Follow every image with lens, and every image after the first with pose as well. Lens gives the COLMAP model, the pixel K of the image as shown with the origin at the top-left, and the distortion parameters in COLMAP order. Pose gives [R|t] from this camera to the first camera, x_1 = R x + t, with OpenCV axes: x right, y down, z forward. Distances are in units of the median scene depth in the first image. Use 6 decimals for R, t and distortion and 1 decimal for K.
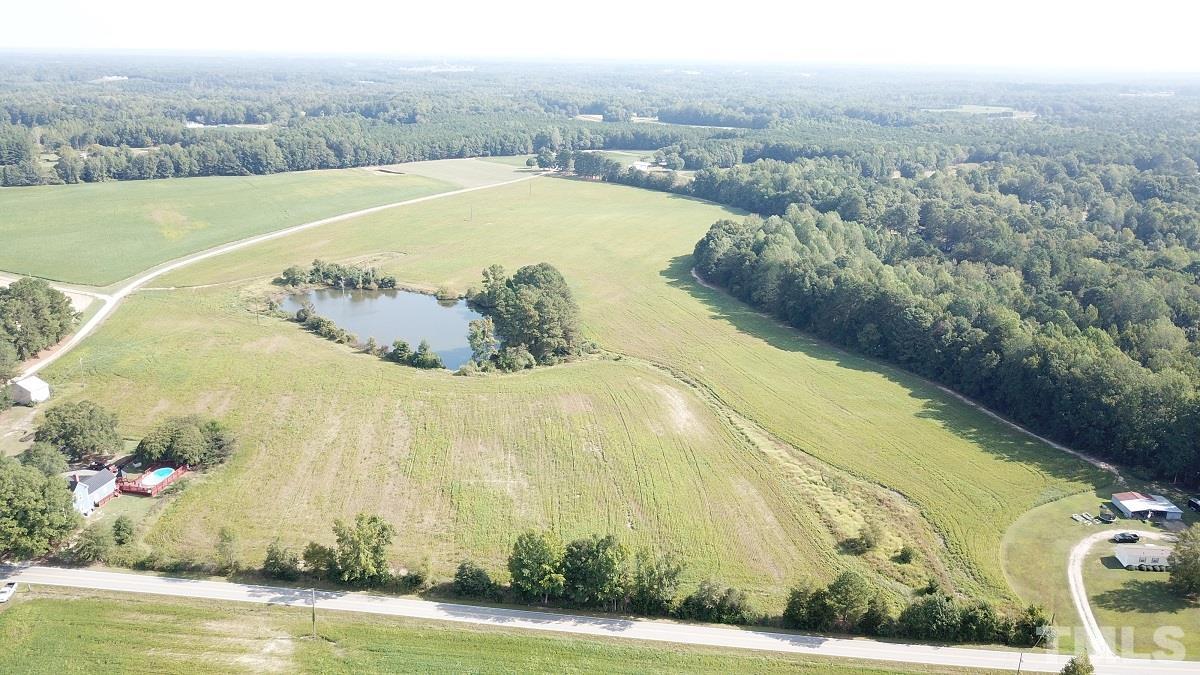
lens RADIAL K [[920.7, 0, 603.5], [0, 920.7, 337.3], [0, 0, 1]] dist [0.002972, 0.001420]
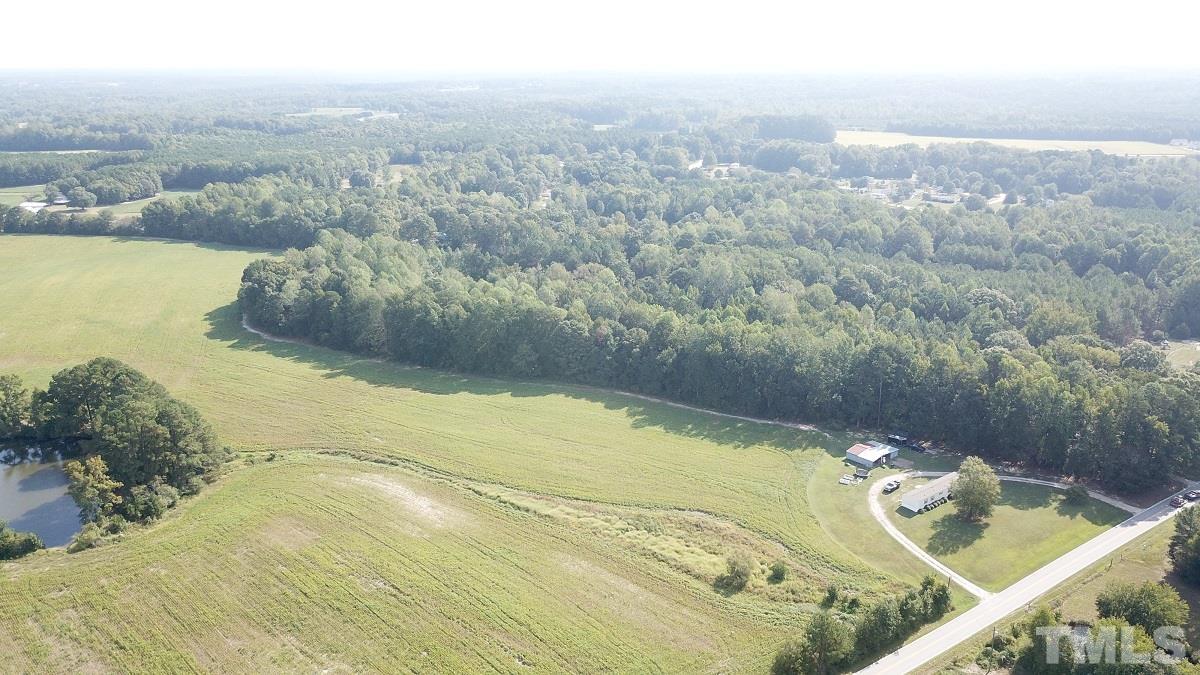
lens RADIAL K [[927.7, 0, 602.1], [0, 927.7, 339.1], [0, 0, 1]] dist [-0.006080, 0.015077]
pose [[0.767820, -0.208146, 0.605911, -0.150677], [0.210219, 0.975243, 0.068628, -0.046724], [-0.605195, 0.074680, 0.792567, 0.134048]]
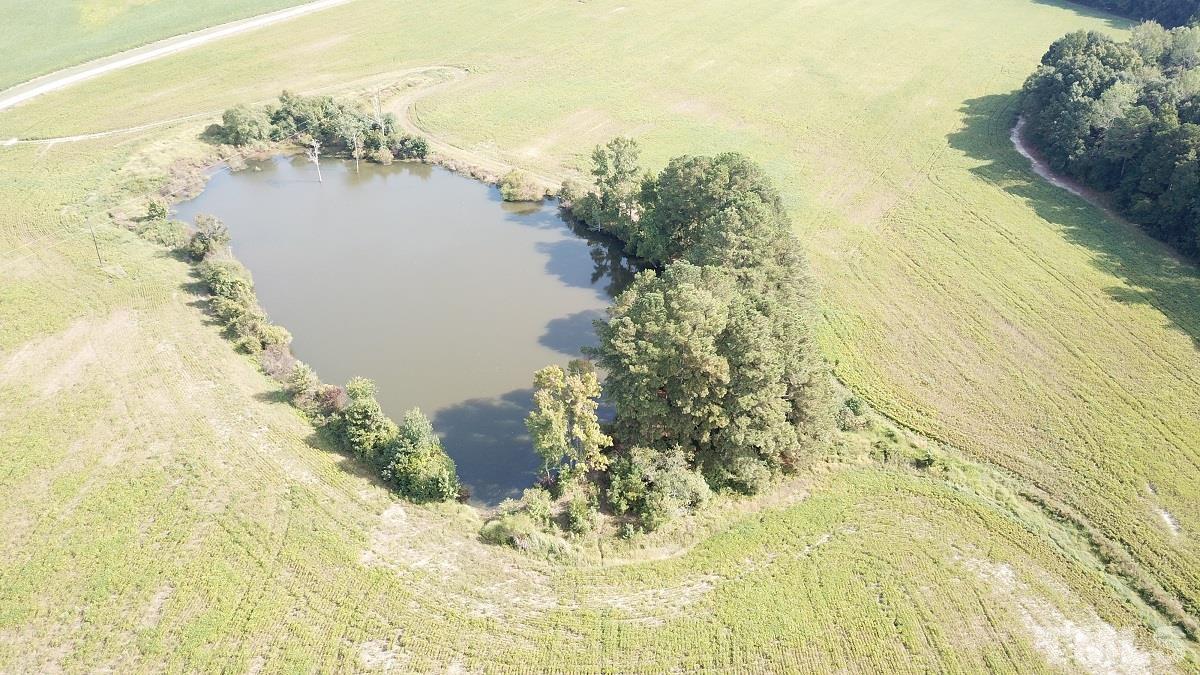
lens RADIAL K [[920.7, 0, 603.5], [0, 920.7, 337.3], [0, 0, 1]] dist [0.002972, 0.001420]
pose [[0.988678, 0.082344, -0.125438, -0.048402], [-0.048096, 0.965770, 0.254901, -0.078511], [0.142134, -0.245982, 0.958797, 0.422052]]
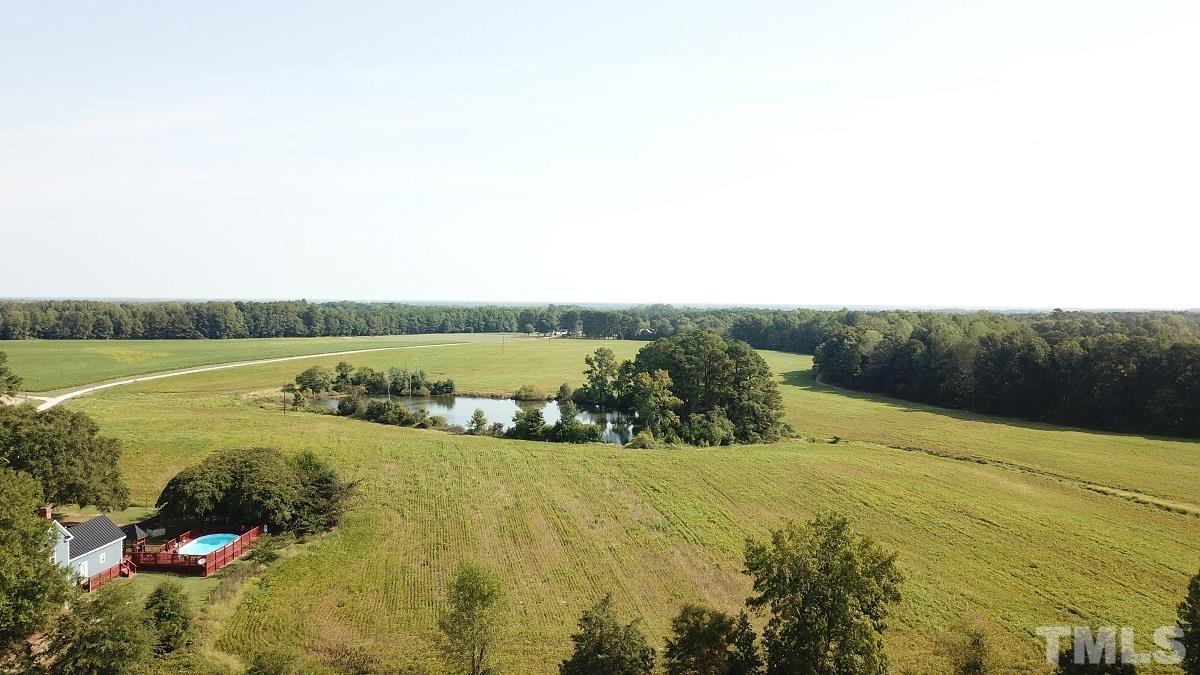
lens RADIAL K [[920.7, 0, 603.5], [0, 920.7, 337.3], [0, 0, 1]] dist [0.002972, 0.001420]
pose [[0.995551, -0.008395, 0.093847, -0.147258], [0.032294, 0.966094, -0.256163, 0.080028], [-0.088515, 0.258054, 0.962067, 0.225167]]
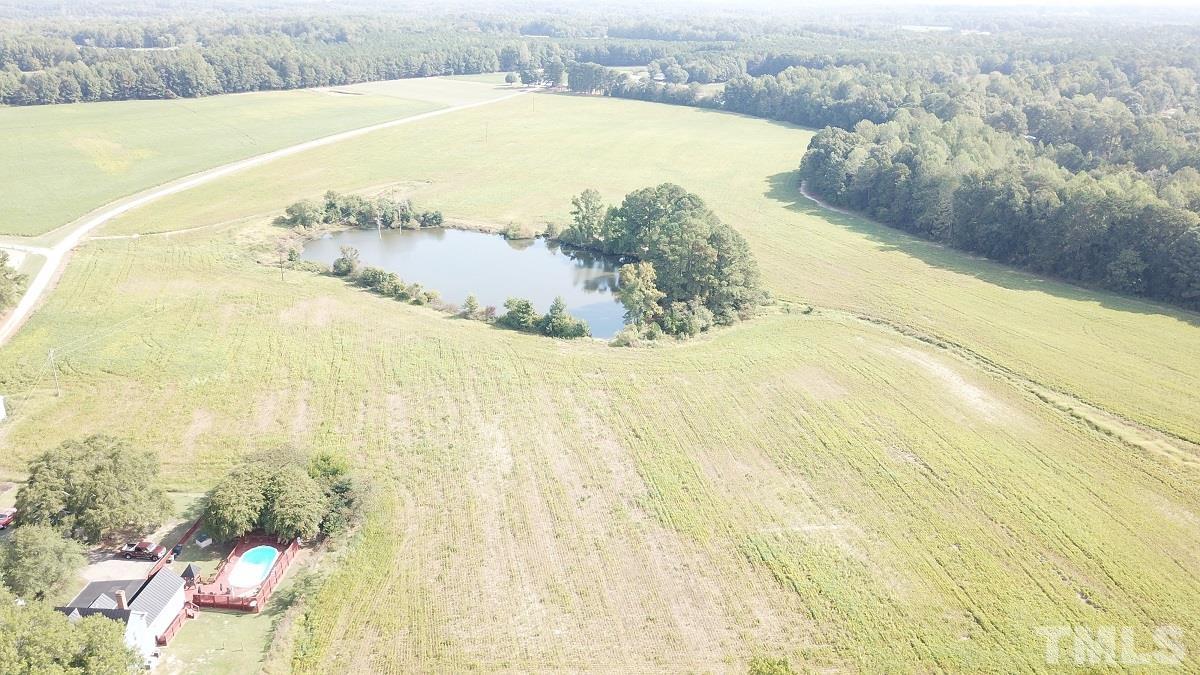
lens RADIAL K [[920.7, 0, 603.5], [0, 920.7, 337.3], [0, 0, 1]] dist [0.002972, 0.001420]
pose [[0.994131, -0.044617, 0.098549, -0.146155], [0.037904, 0.996898, 0.068974, -0.008069], [-0.101321, -0.064834, 0.992739, 0.197214]]
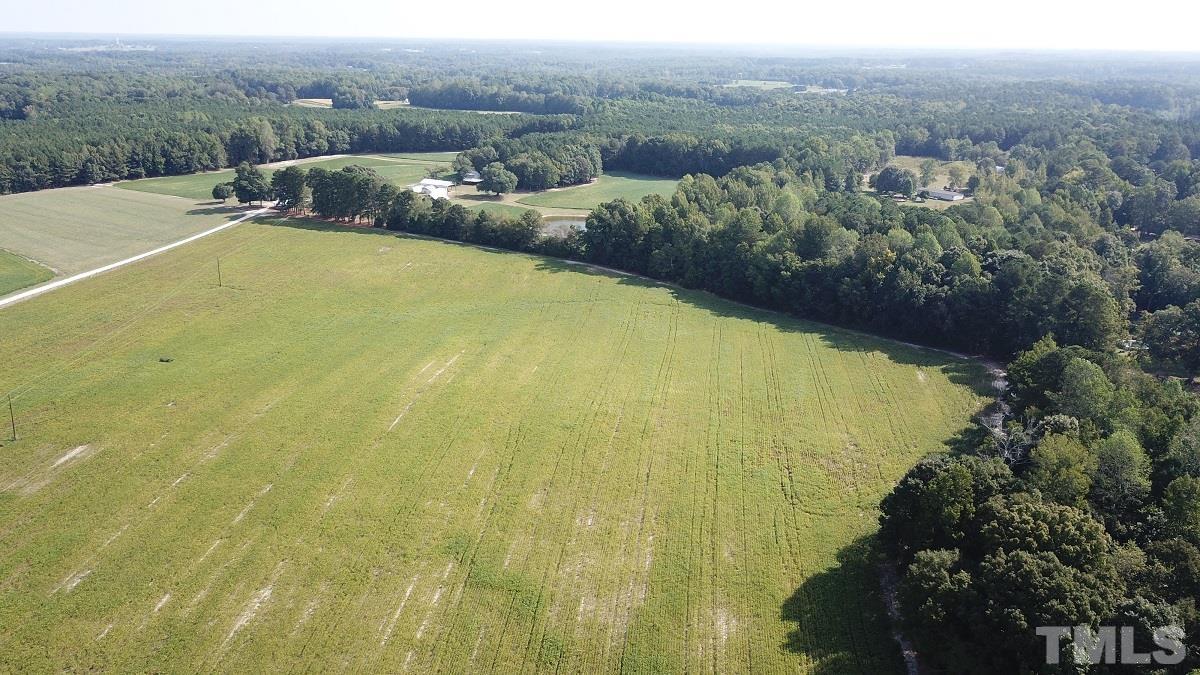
lens RADIAL K [[920.7, 0, 603.5], [0, 920.7, 337.3], [0, 0, 1]] dist [0.002972, 0.001420]
pose [[0.956522, -0.093400, 0.276299, -0.040886], [0.088234, 0.995614, 0.031098, -0.174189], [-0.277992, -0.005367, 0.960568, 0.727344]]
